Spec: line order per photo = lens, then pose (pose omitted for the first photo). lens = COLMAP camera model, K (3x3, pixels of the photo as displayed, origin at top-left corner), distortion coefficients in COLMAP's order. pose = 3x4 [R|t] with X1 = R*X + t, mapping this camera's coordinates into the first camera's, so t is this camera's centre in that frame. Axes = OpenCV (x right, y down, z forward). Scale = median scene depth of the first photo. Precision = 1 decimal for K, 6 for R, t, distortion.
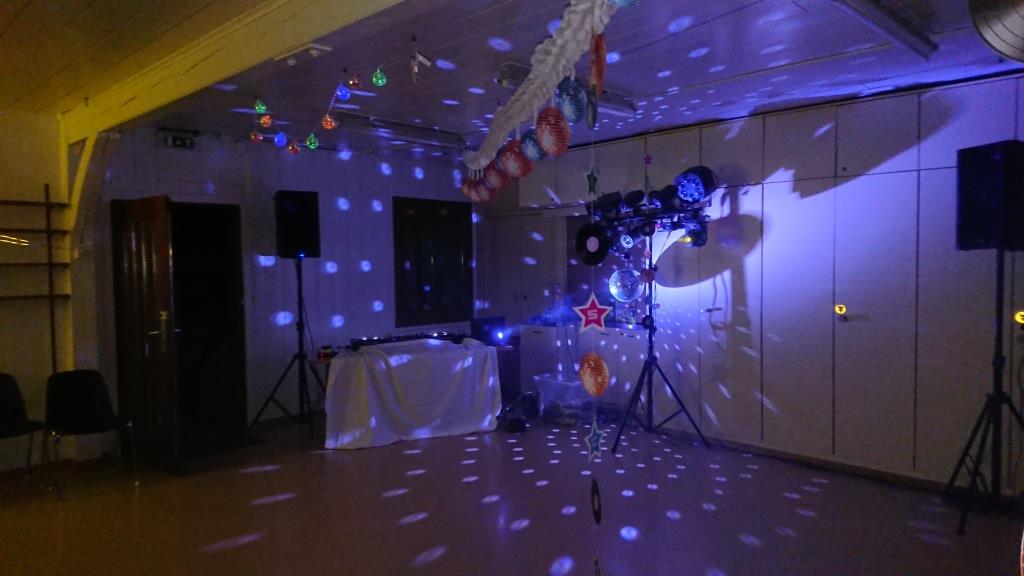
lens RADIAL K [[676.4, 0, 512.0], [0, 676.4, 288.0], [0, 0, 1]] dist [0.005133, -0.000777]
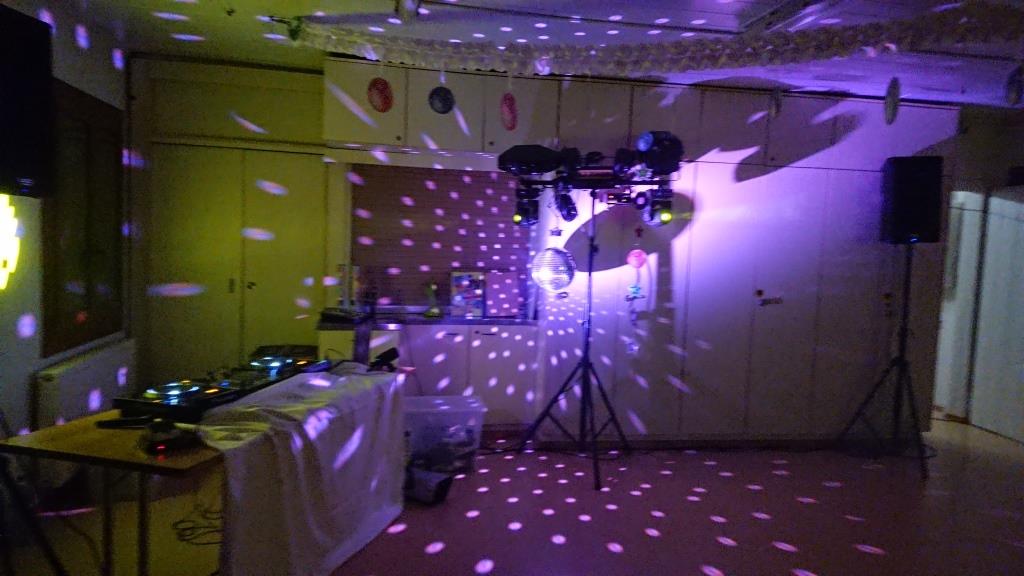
lens RADIAL K [[676.4, 0, 512.0], [0, 676.4, 288.0], [0, 0, 1]] dist [0.005133, -0.000777]
pose [[0.578244, -0.050944, 0.814272, -0.534670], [-0.006282, 0.997741, 0.066884, -0.040149], [-0.815840, -0.043791, 0.576618, 0.647220]]
